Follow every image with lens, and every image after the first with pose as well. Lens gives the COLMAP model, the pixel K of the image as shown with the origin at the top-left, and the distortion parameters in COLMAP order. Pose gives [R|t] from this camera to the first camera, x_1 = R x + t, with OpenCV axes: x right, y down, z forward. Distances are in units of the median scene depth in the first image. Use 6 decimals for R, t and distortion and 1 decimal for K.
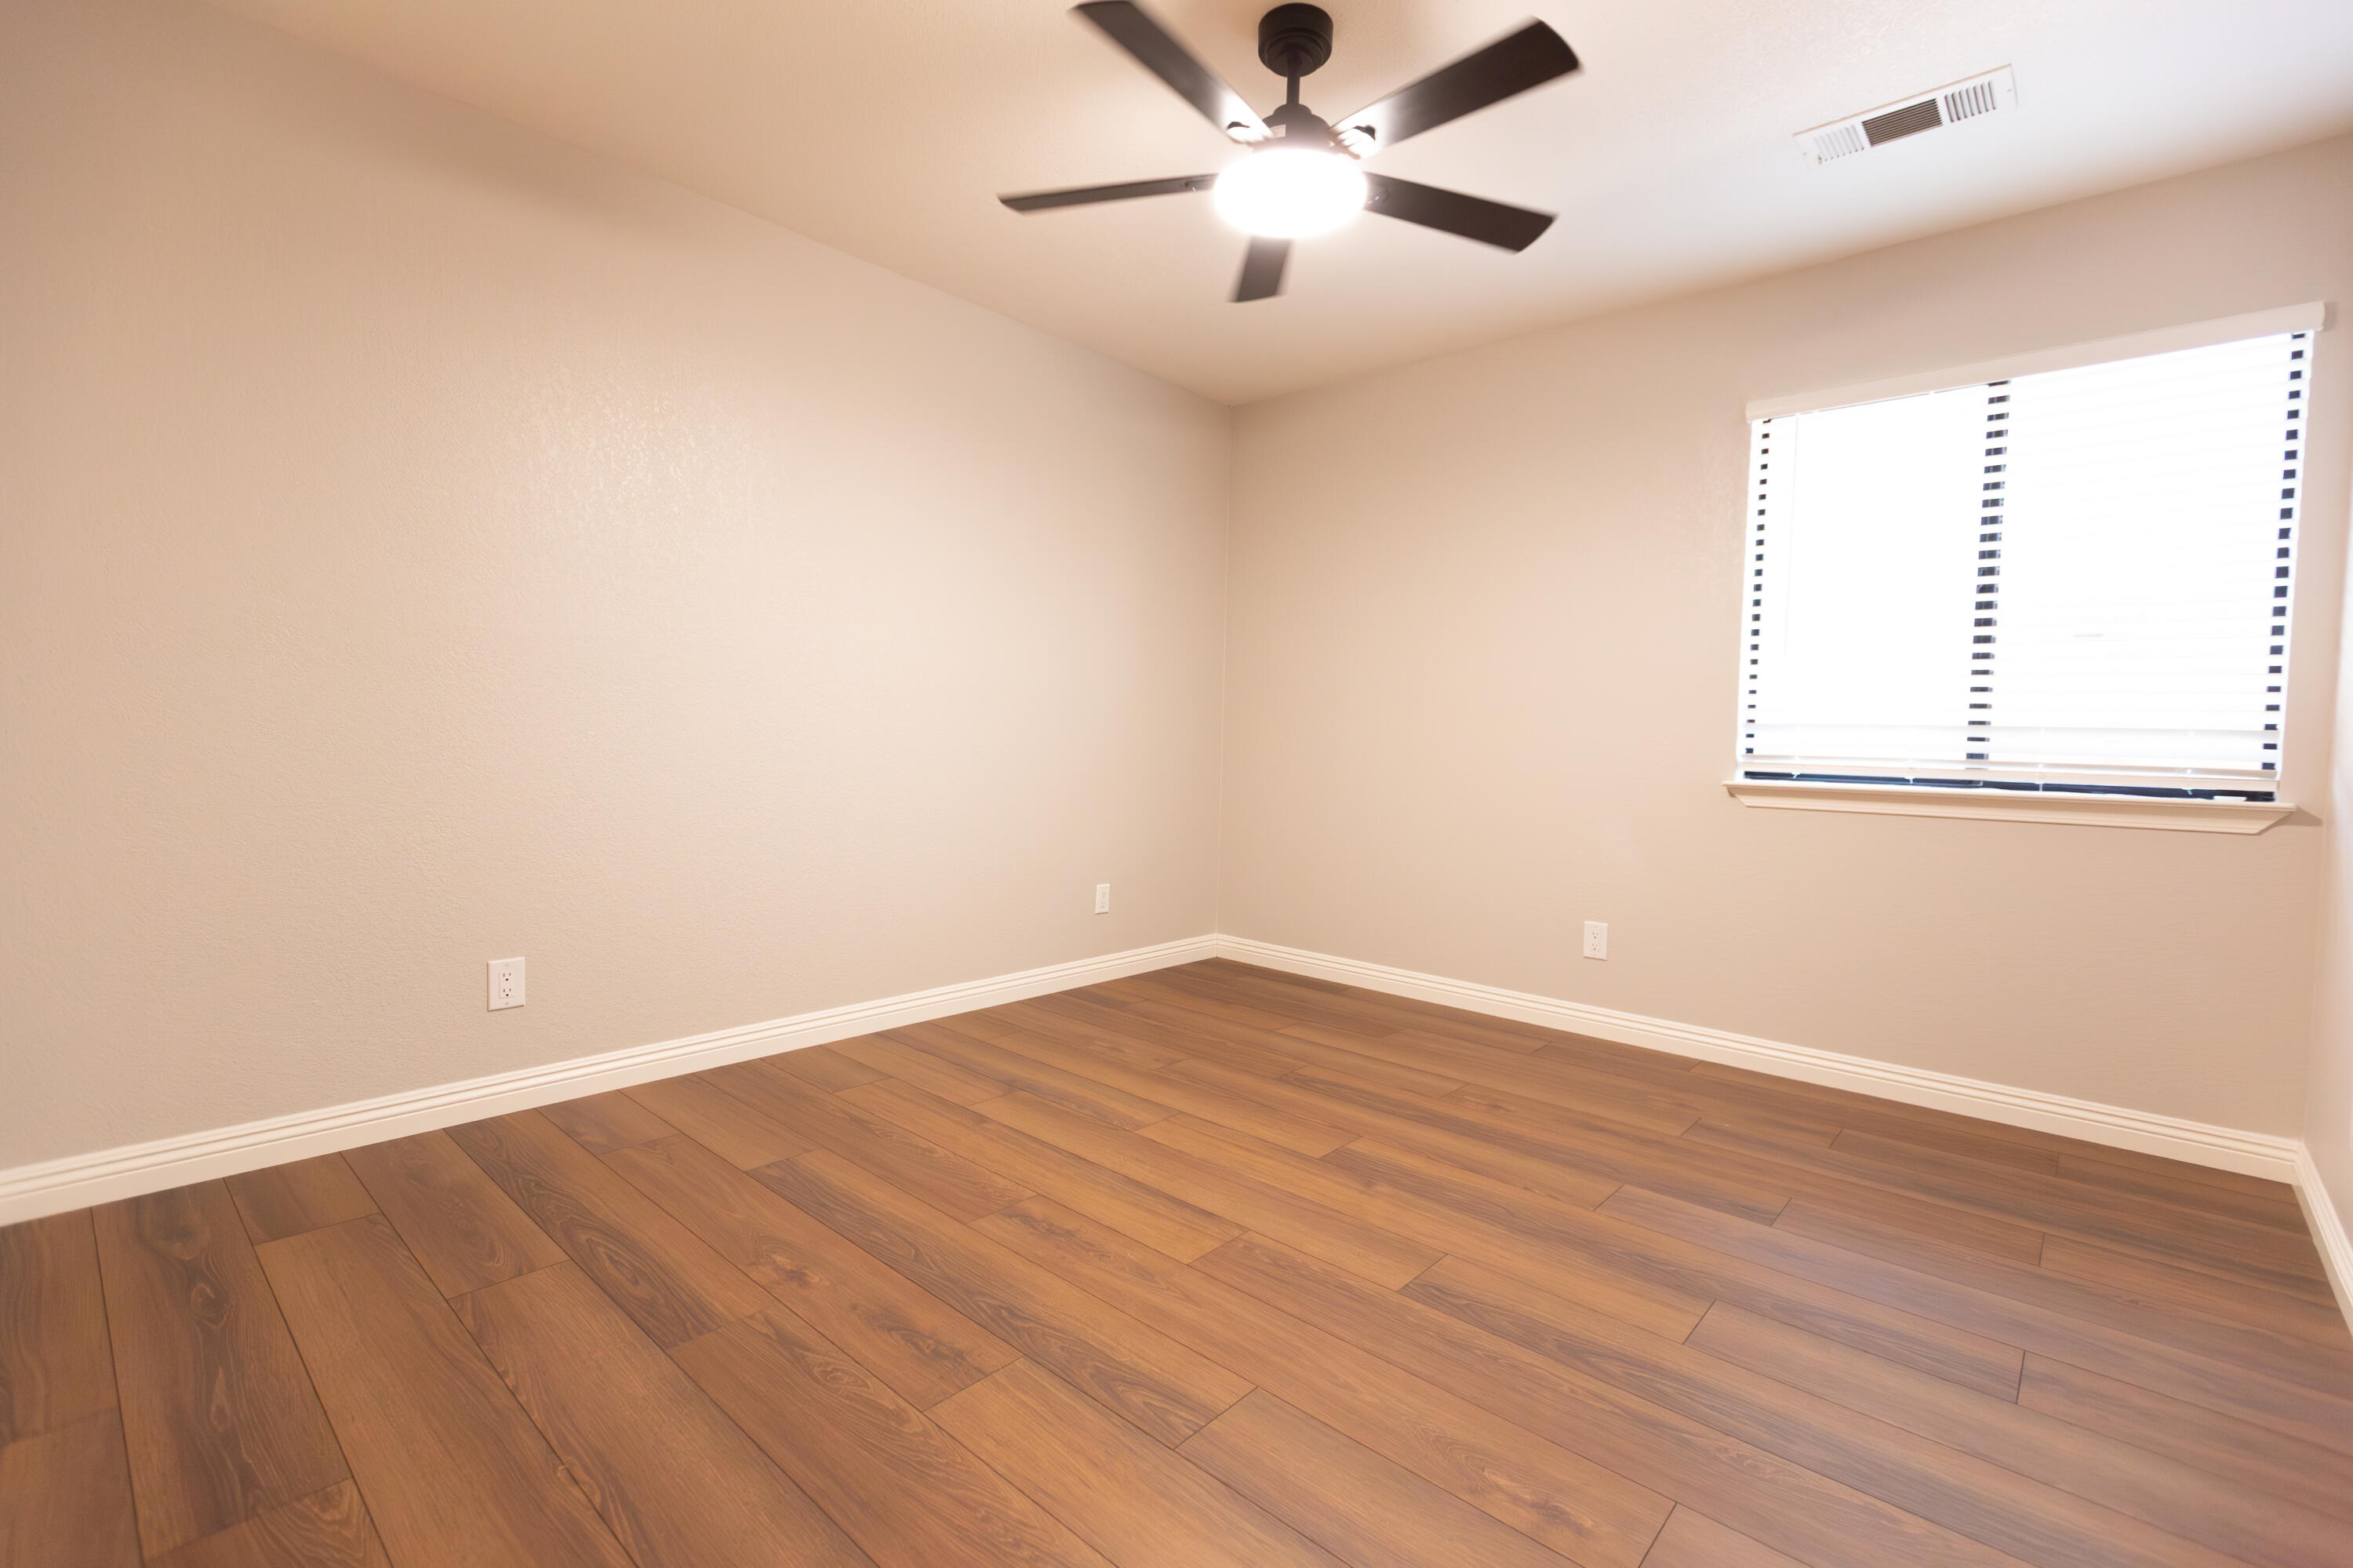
lens RADIAL K [[1042.2, 0, 1180.1], [0, 1042.2, 778.2], [0, 0, 1]] dist [0.003073, -0.000657]
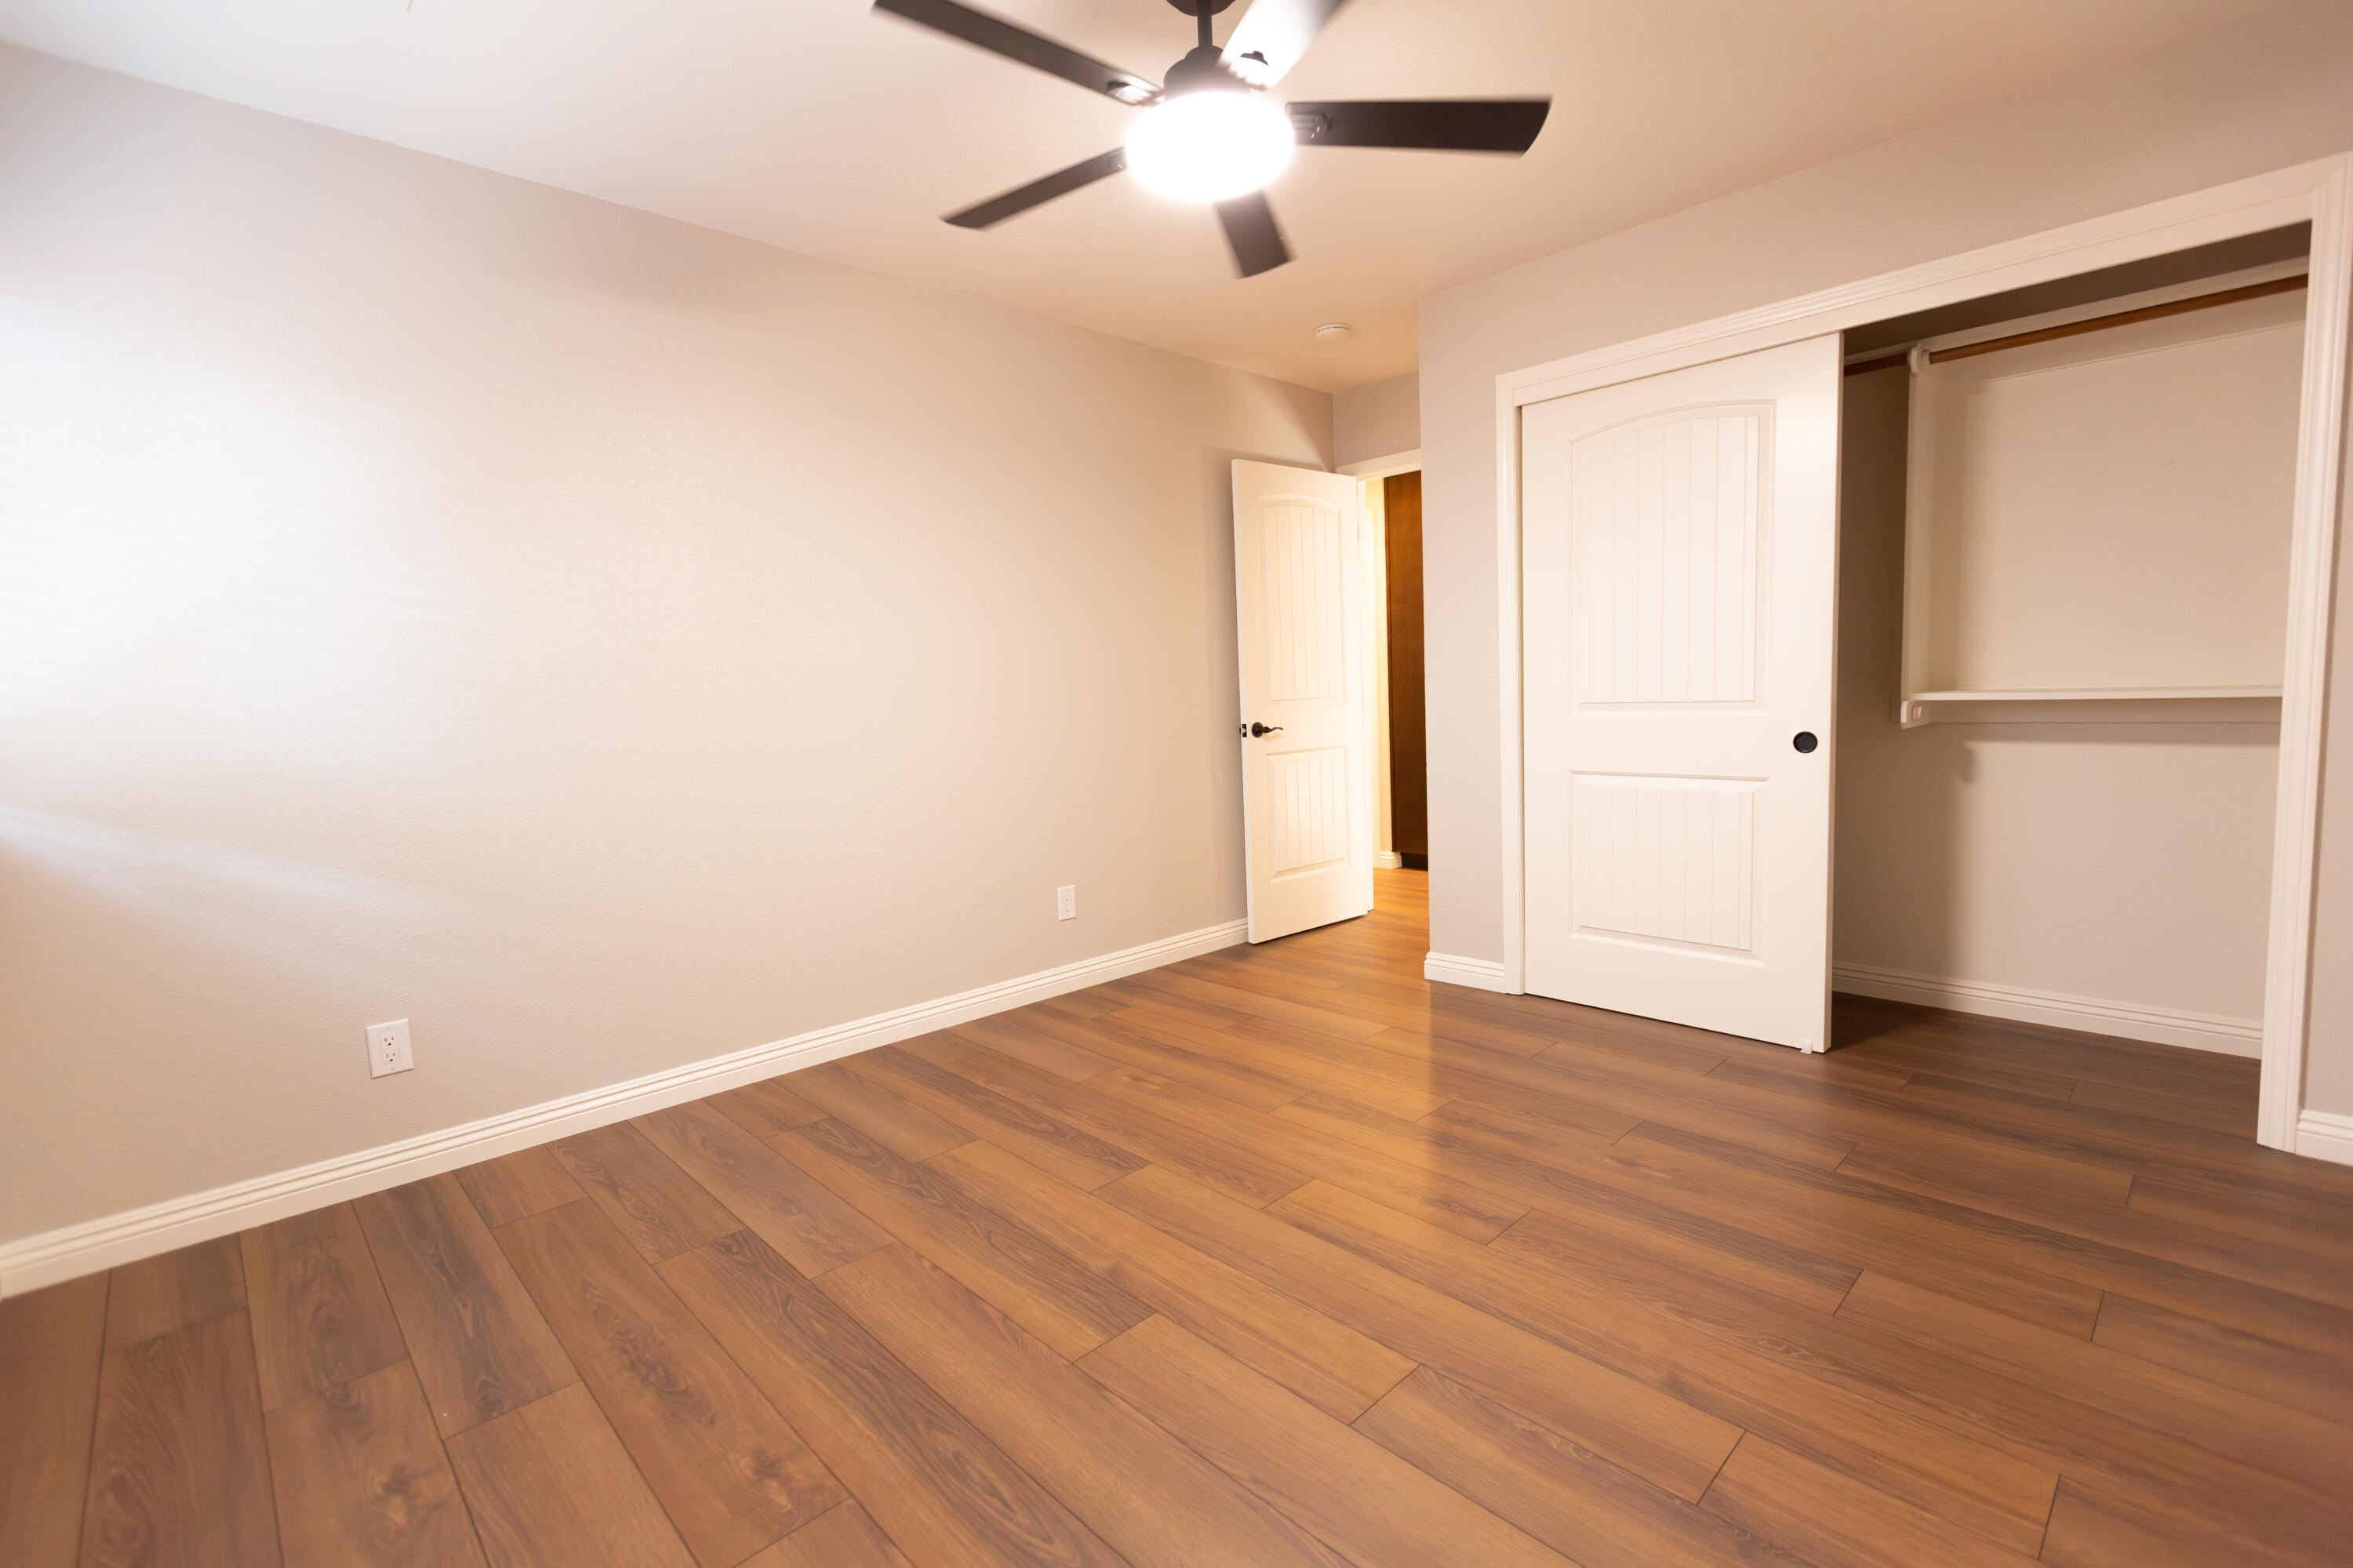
lens RADIAL K [[1042.2, 0, 1180.1], [0, 1042.2, 778.2], [0, 0, 1]] dist [0.003073, -0.000657]
pose [[-0.997386, 0.005865, 0.072025, 0.063079], [0.015127, 0.991564, 0.128730, -0.128742], [-0.070663, 0.129483, -0.989061, 1.856258]]
